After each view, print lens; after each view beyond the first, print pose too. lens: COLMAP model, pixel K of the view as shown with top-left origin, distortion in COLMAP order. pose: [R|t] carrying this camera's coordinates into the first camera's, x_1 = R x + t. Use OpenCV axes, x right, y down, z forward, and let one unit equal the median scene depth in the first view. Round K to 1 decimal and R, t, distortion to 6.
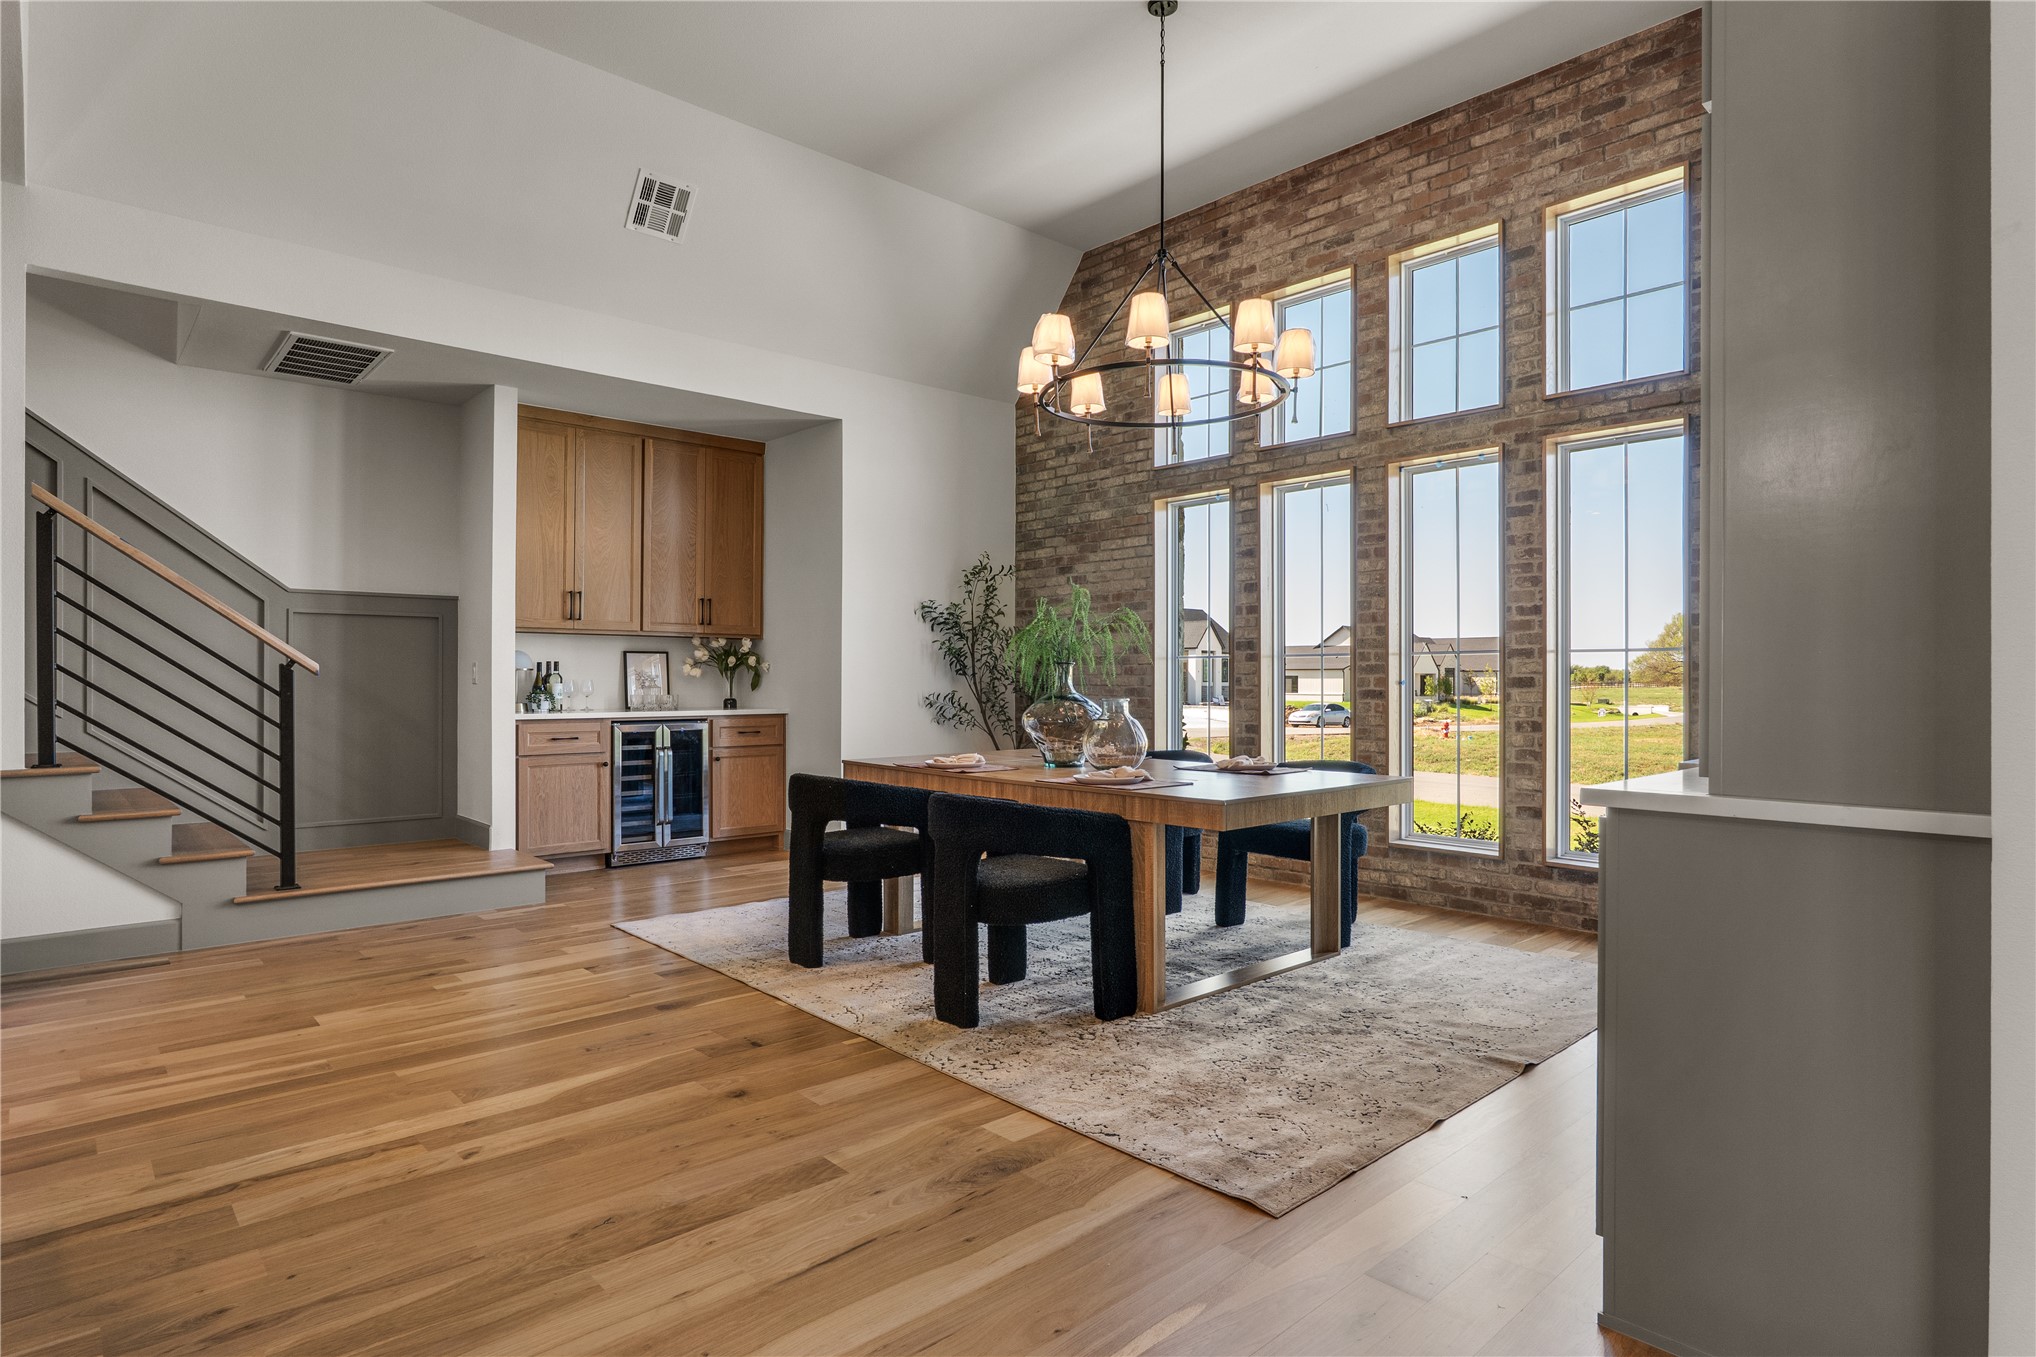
lens RADIAL K [[1081.4, 0, 1024.0], [0, 1081.4, 669.5], [0, 0, 1]] dist [-0.018757, 0.008670]
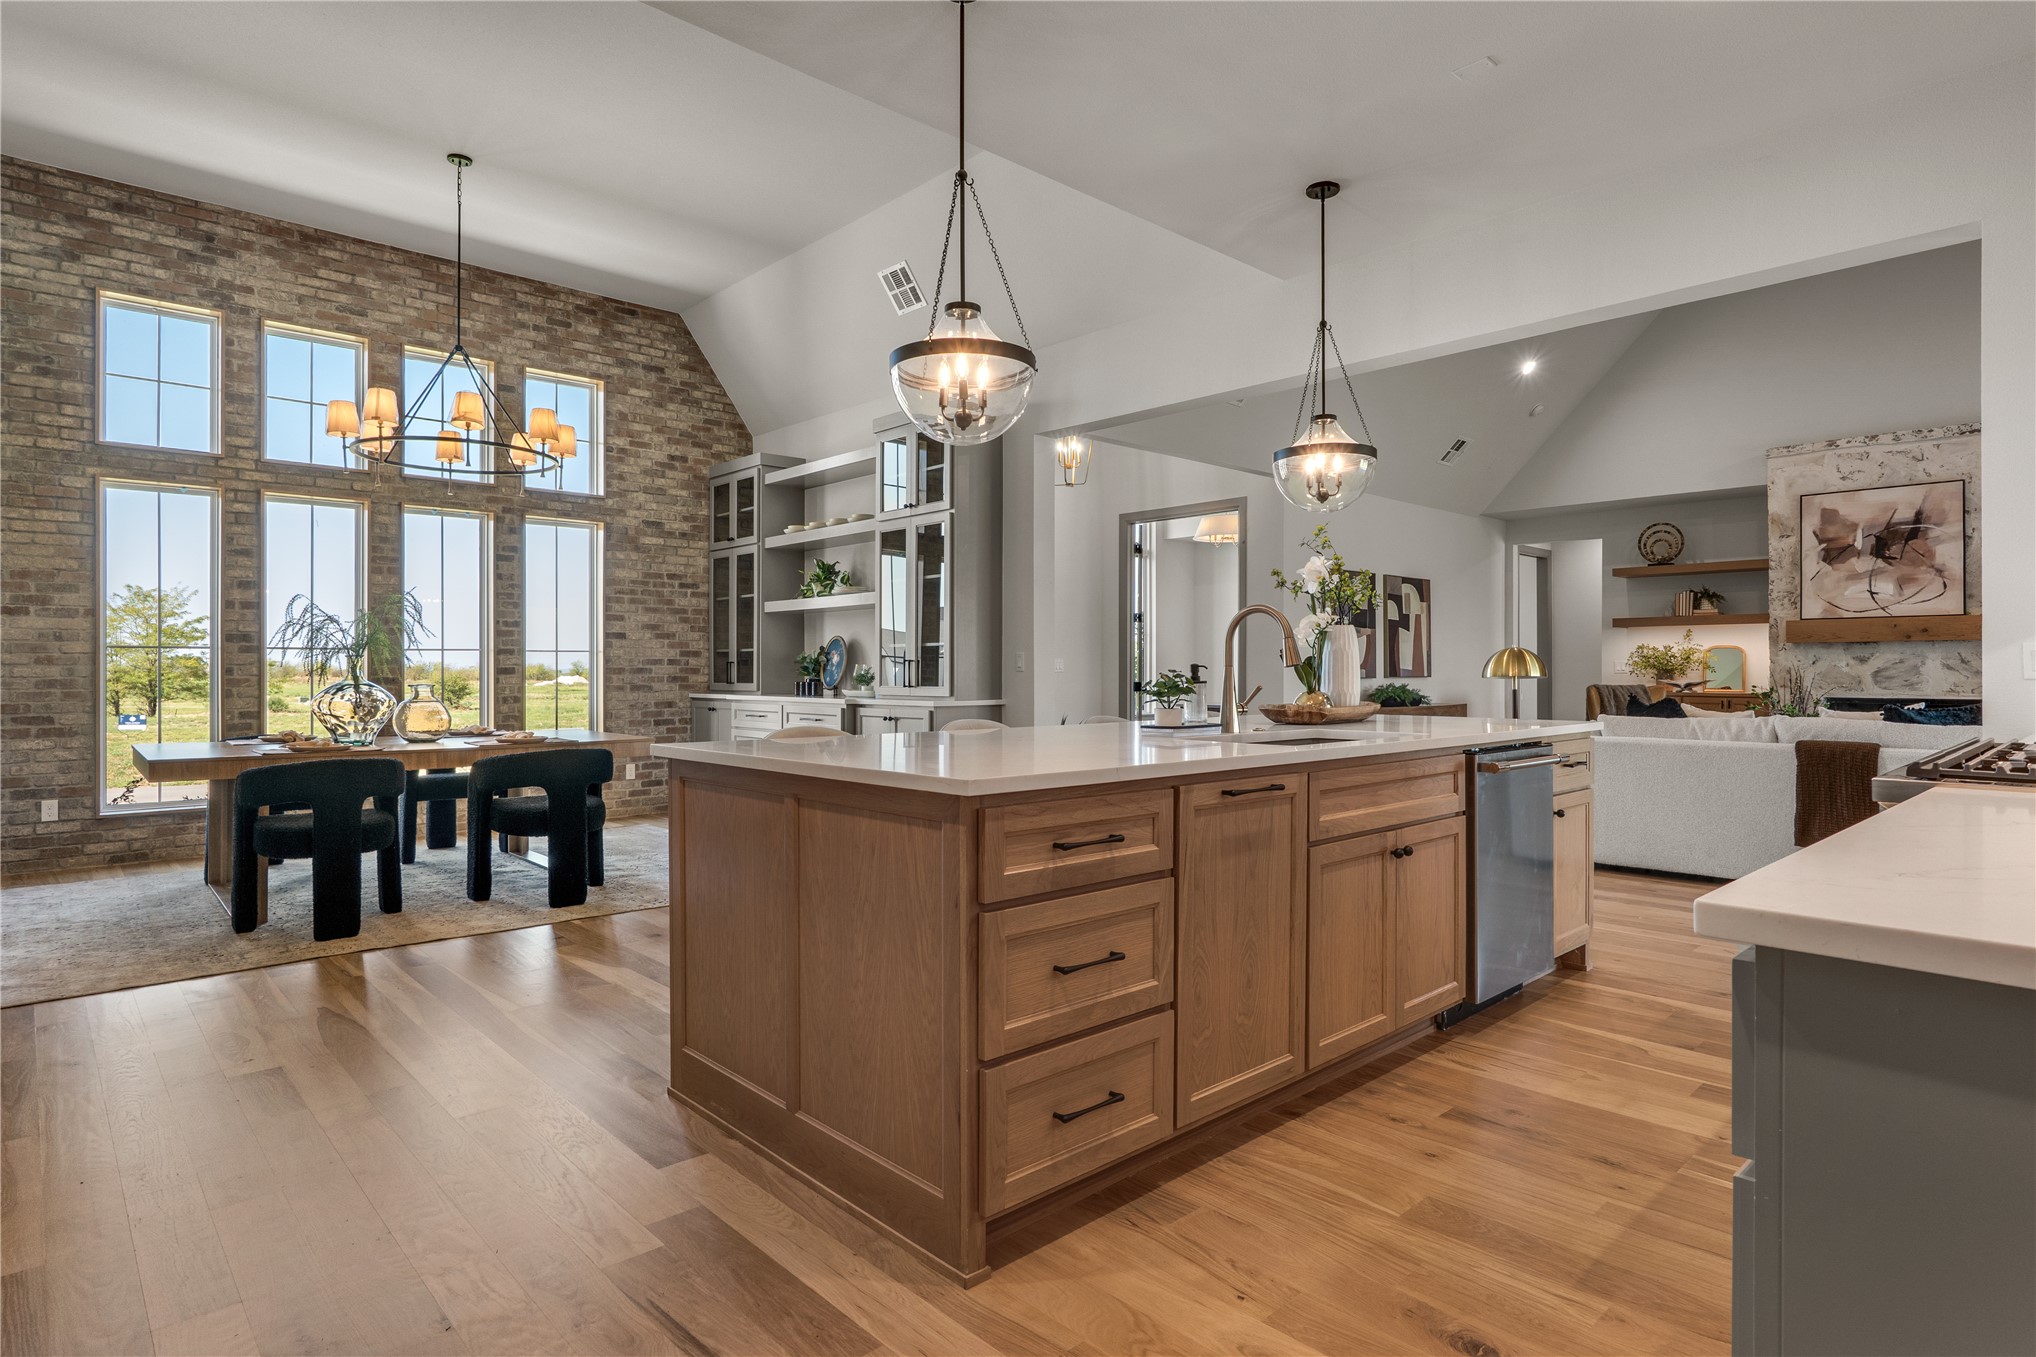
lens RADIAL K [[1081.4, 0, 1024.0], [0, 1081.4, 669.5], [0, 0, 1]] dist [-0.018757, 0.008670]
pose [[-0.008018, -0.002145, 0.999966, -0.840926], [-0.008688, 0.999960, 0.002075, 0.000270], [-0.999930, -0.008671, -0.008036, 0.219947]]
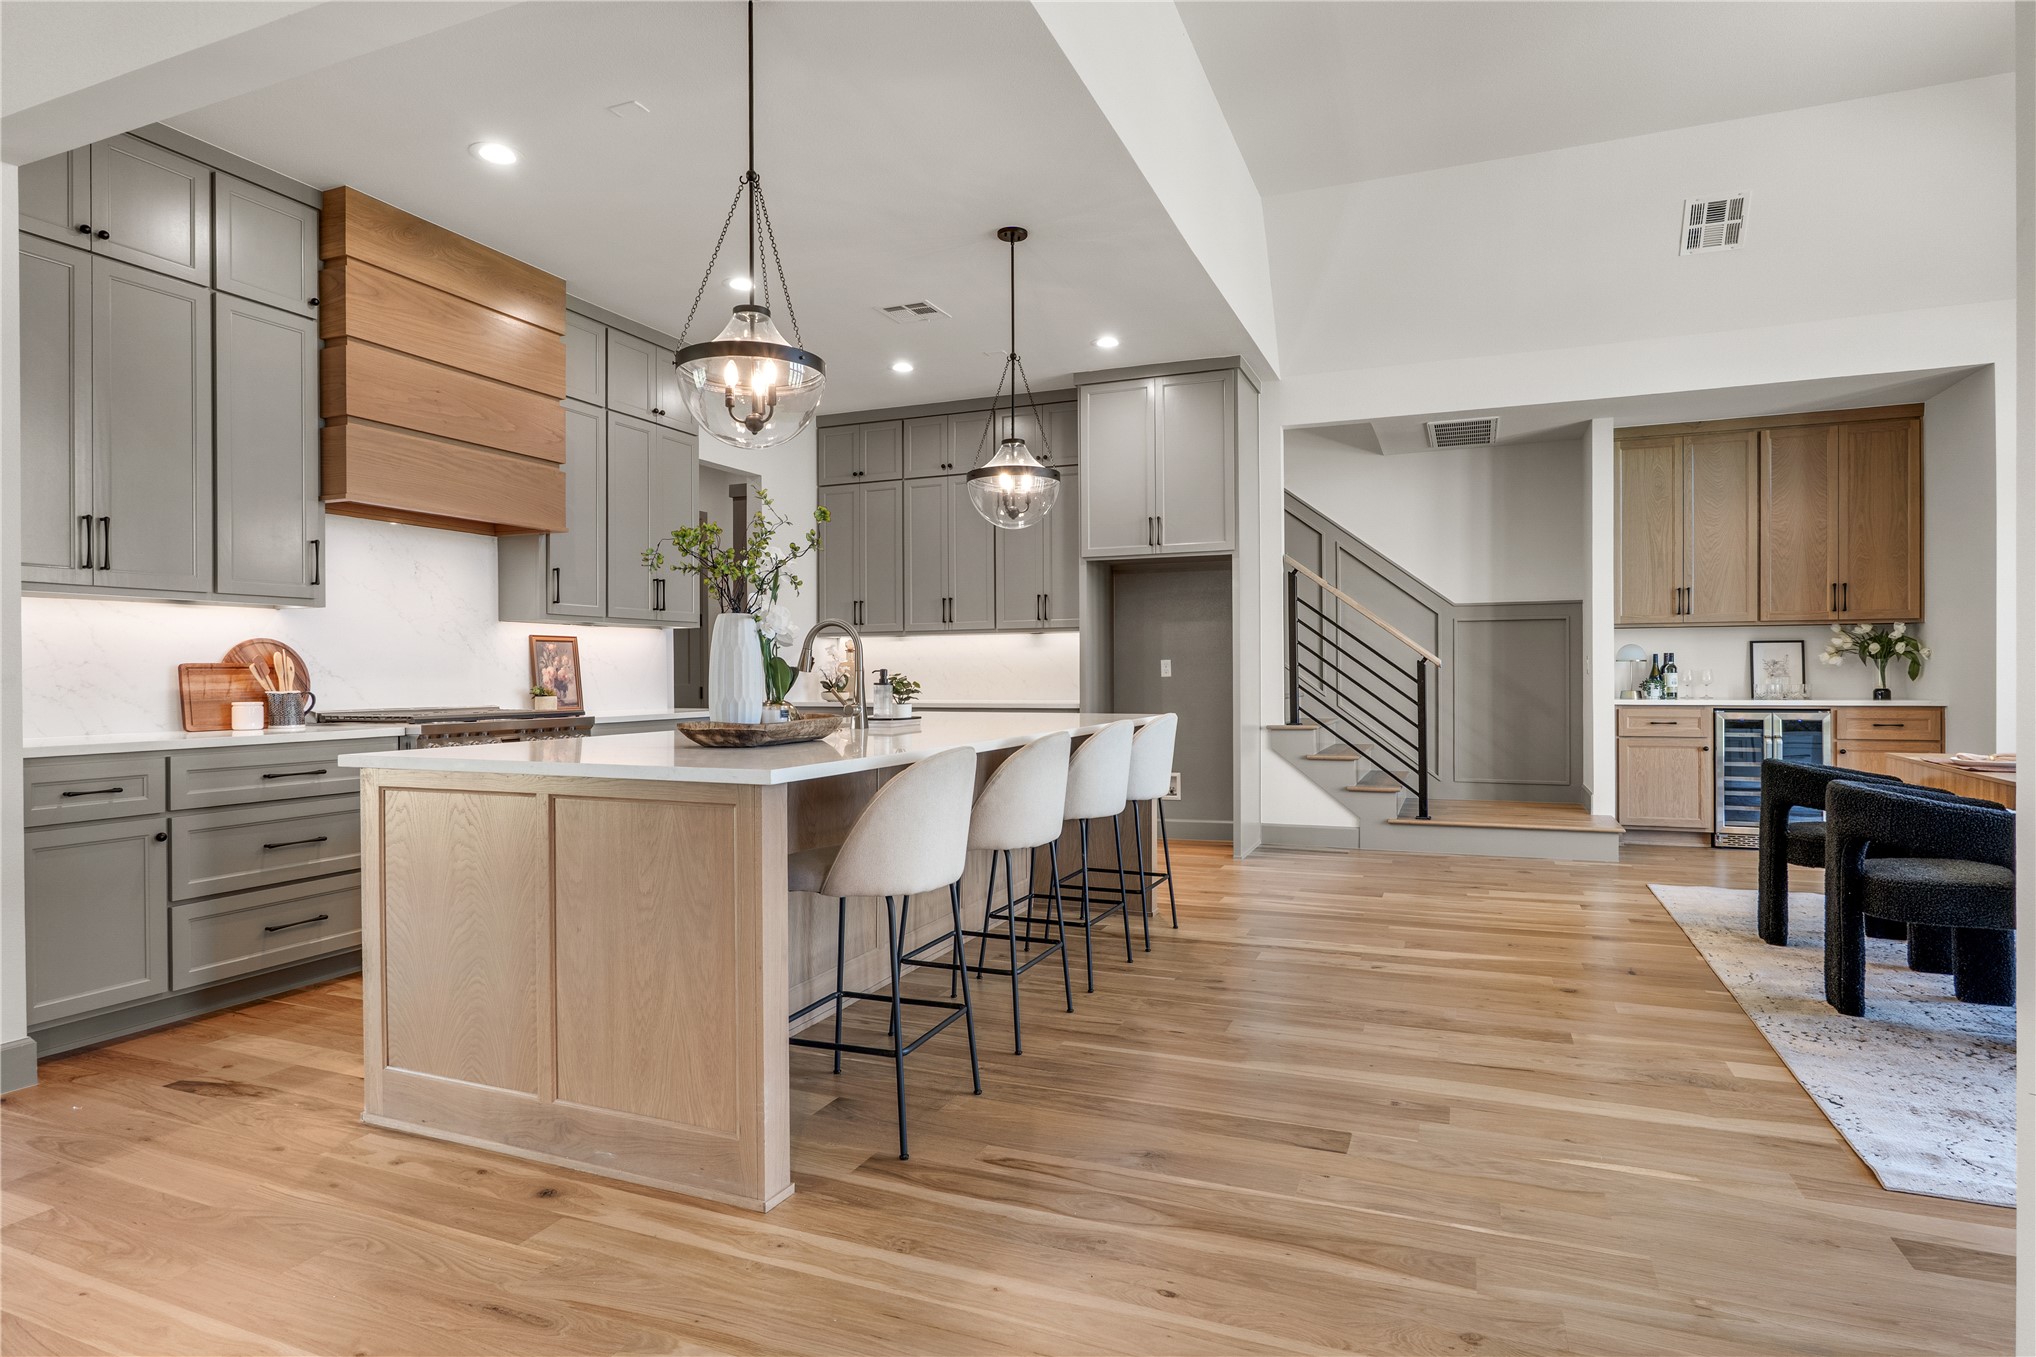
lens RADIAL K [[1081.4, 0, 1024.0], [0, 1081.4, 669.5], [0, 0, 1]] dist [-0.018757, 0.008670]
pose [[0.425893, -0.006540, -0.904750, 0.286670], [0.015214, 0.999884, -0.000066, -0.000719], [0.904646, -0.013737, 0.425943, -0.062840]]
